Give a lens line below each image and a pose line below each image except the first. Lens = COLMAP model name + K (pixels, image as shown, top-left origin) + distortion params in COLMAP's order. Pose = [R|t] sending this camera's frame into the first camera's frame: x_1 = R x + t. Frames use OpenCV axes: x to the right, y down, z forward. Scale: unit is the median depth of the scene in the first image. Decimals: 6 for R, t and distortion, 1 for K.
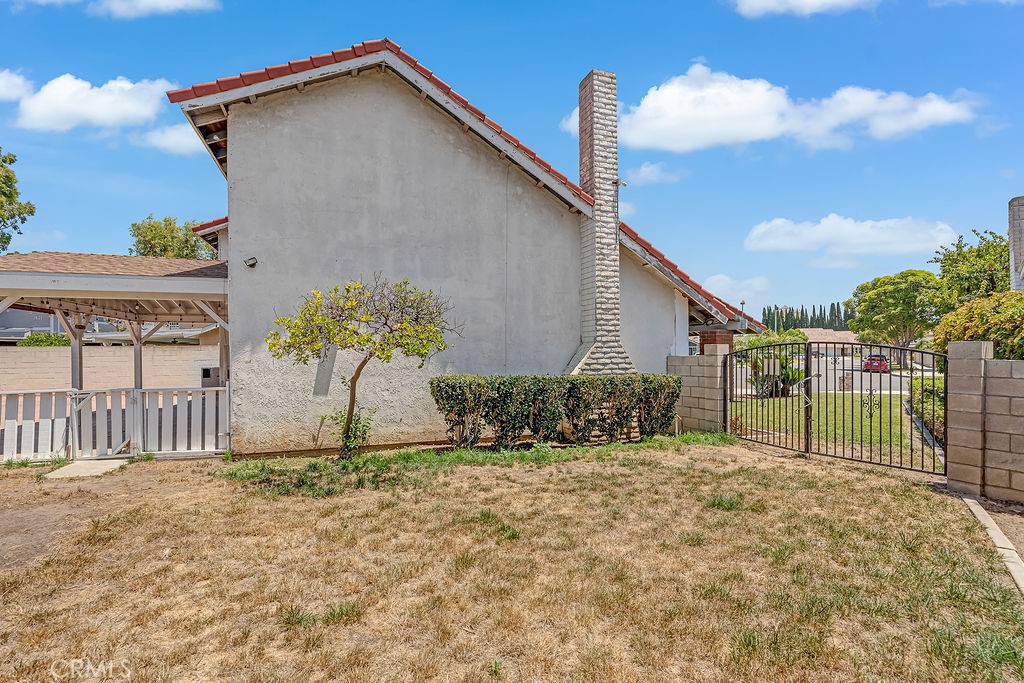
lens RADIAL K [[454.8, 0, 514.5], [0, 454.8, 341.3], [0, 0, 1]] dist [-0.001980, -0.000477]
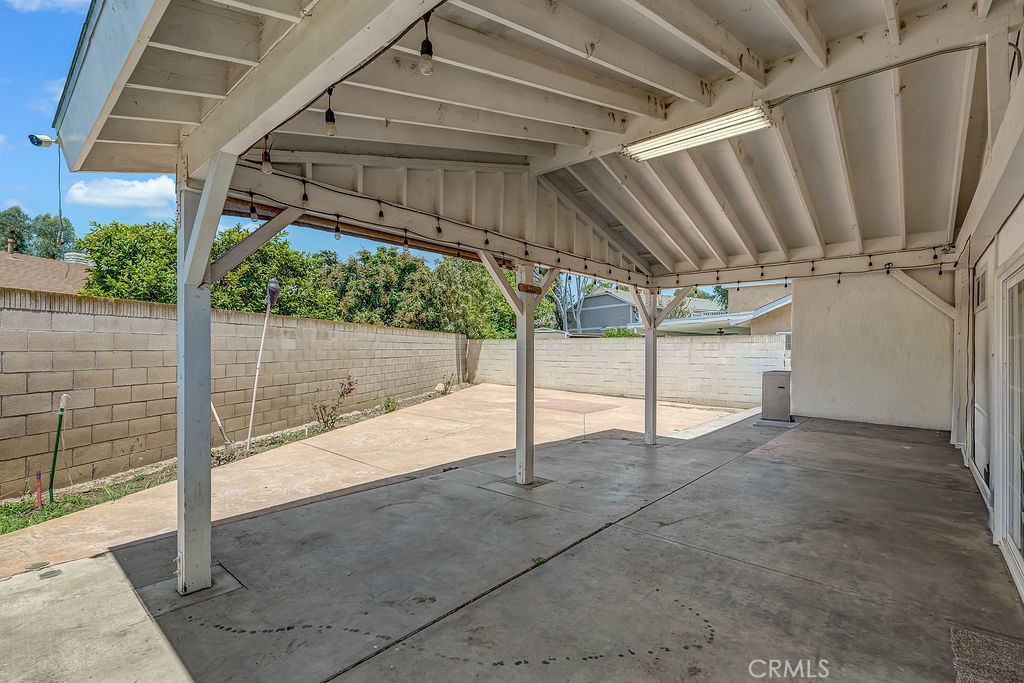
lens RADIAL K [[454.8, 0, 514.5], [0, 454.8, 341.3], [0, 0, 1]] dist [-0.001980, -0.000477]
pose [[0.466924, -0.004509, -0.884286, -0.400509], [0.012577, 0.999920, 0.001543, 0.018696], [0.884208, -0.011842, 0.466943, 0.574023]]
